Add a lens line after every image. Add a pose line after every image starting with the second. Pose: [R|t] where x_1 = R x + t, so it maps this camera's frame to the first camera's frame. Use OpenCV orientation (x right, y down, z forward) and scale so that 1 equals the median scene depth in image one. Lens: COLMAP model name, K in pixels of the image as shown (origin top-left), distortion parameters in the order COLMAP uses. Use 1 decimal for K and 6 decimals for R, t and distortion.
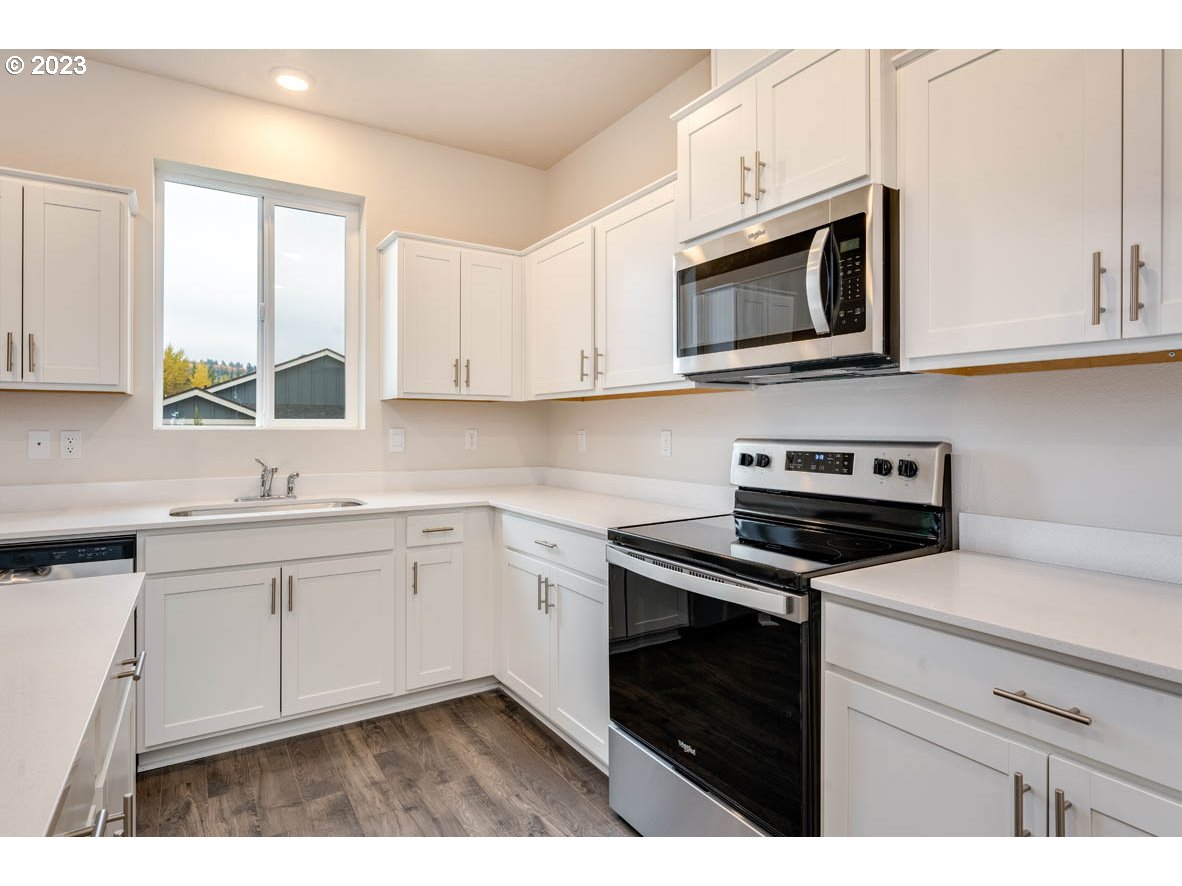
lens RADIAL K [[645.0, 0, 591.0], [0, 645.0, 424.2], [0, 0, 1]] dist [-0.000889, -0.000040]
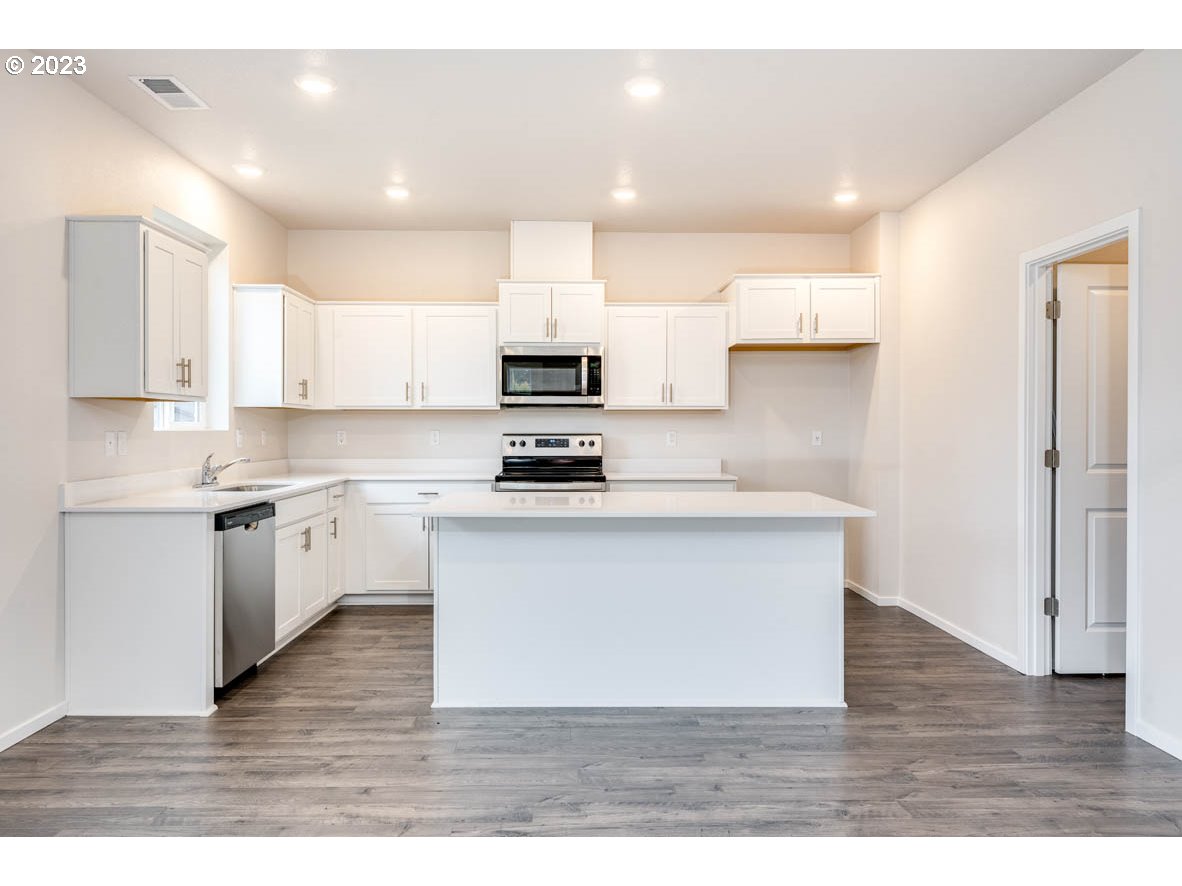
lens RADIAL K [[801.0, 0, 602.1], [0, 801.0, 441.7], [0, 0, 1]] dist [0.000491, -0.001011]
pose [[0.510018, -0.015681, 0.860021, -1.699592], [-0.002197, 0.999807, 0.019533, -0.004116], [-0.860161, -0.011851, 0.509885, -0.547301]]
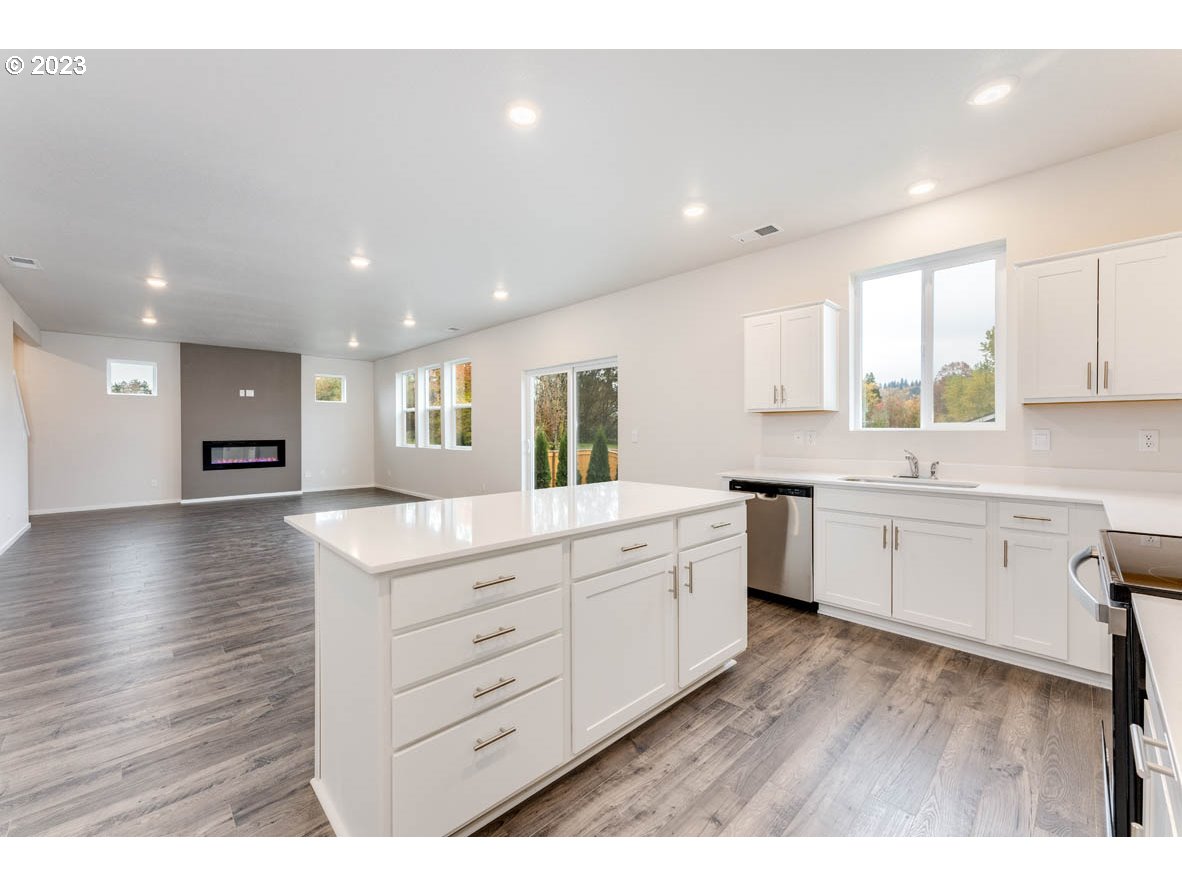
lens RADIAL K [[485.2, 0, 589.2], [0, 485.2, 431.4], [0, 0, 1]] dist [0.012501, 0.000112]
pose [[0.197817, 0.000246, -0.980239, 0.587416], [0.007649, 0.999969, 0.001795, 0.003427], [0.980209, -0.007852, 0.197809, 0.073460]]
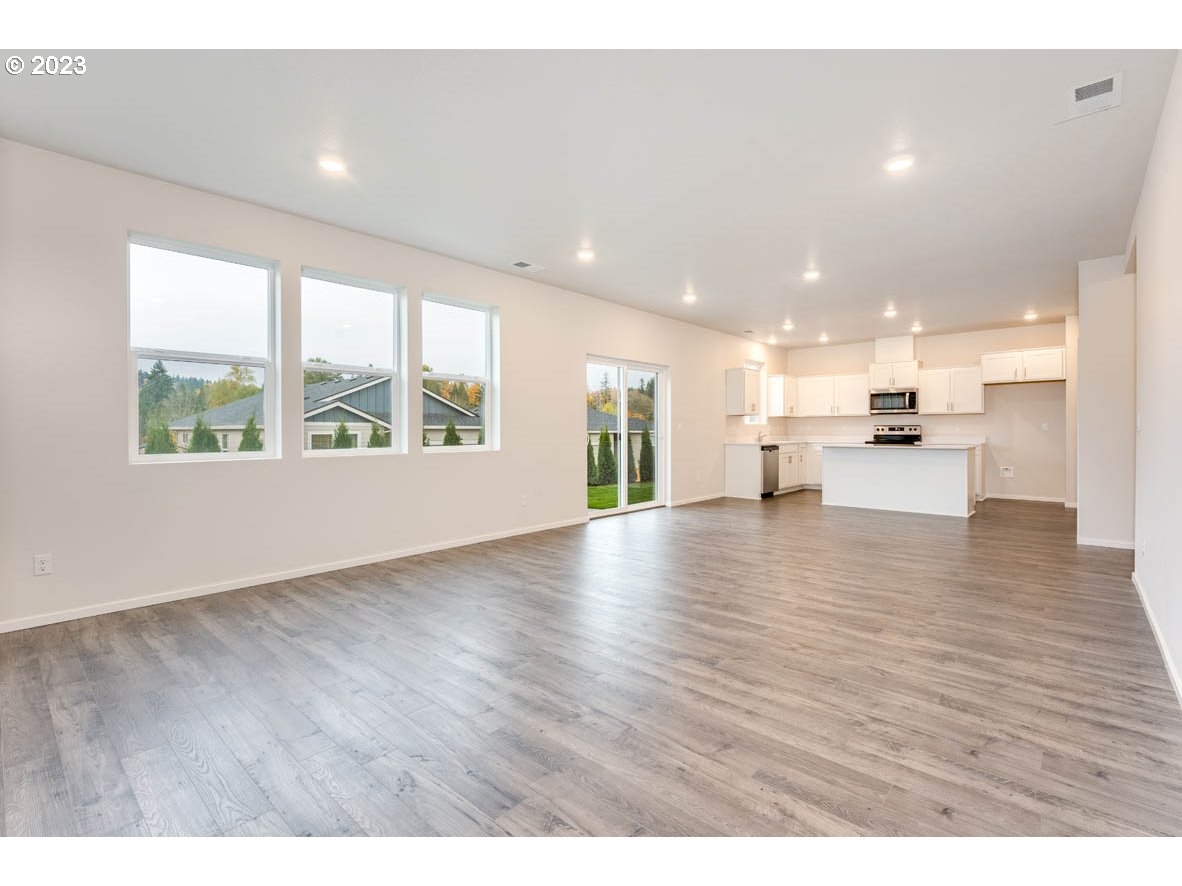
lens RADIAL K [[557.6, 0, 586.3], [0, 557.6, 430.3], [0, 0, 1]] dist [0.000067, -0.000703]
pose [[0.961213, -0.004370, 0.275774, -2.909558], [0.003828, 0.999990, 0.002504, 0.036108], [-0.275782, -0.001351, 0.961219, -2.383019]]
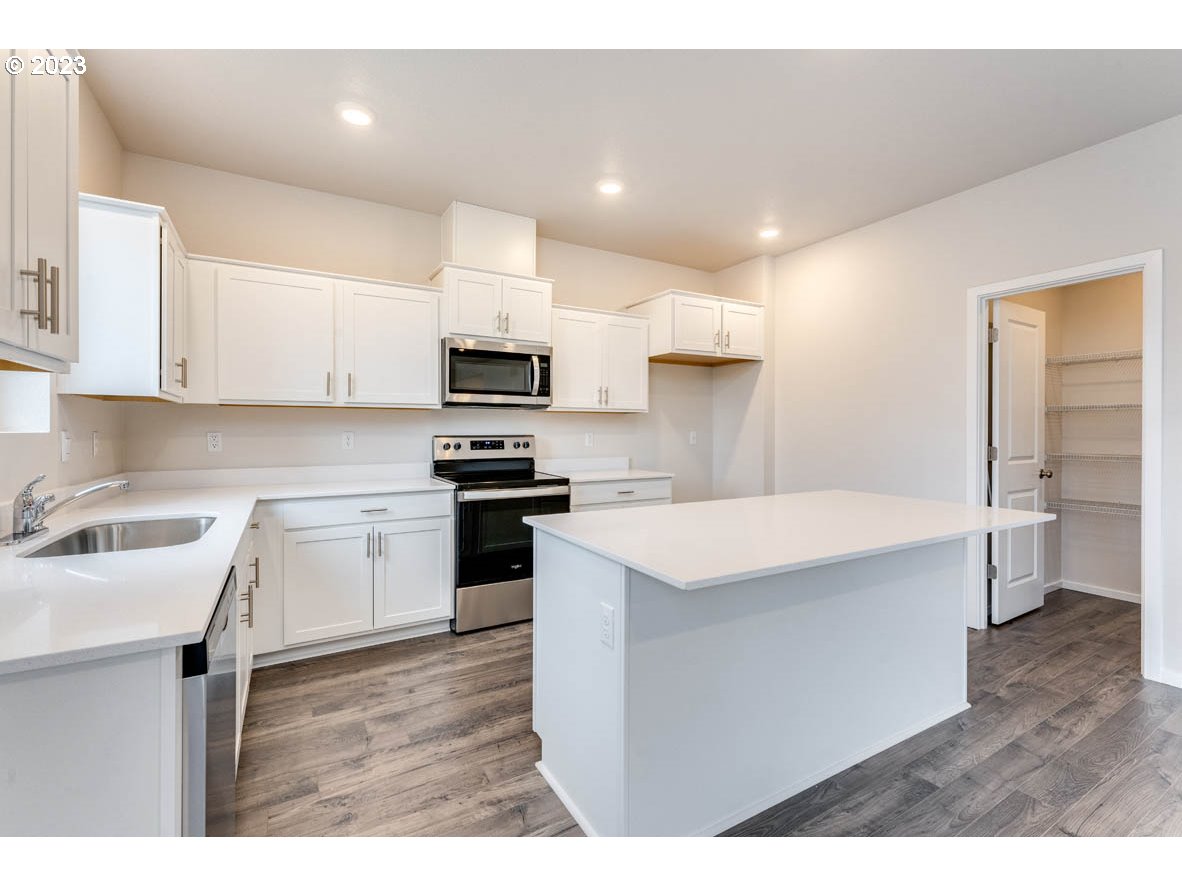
lens RADIAL K [[522.9, 0, 591.3], [0, 522.9, 433.5], [0, 0, 1]] dist [-0.003491, -0.000396]
pose [[0.029031, -0.007810, 0.999548, -1.197359], [-0.002827, 0.999965, 0.007895, 0.001461], [-0.999575, -0.003055, 0.029008, 0.462559]]
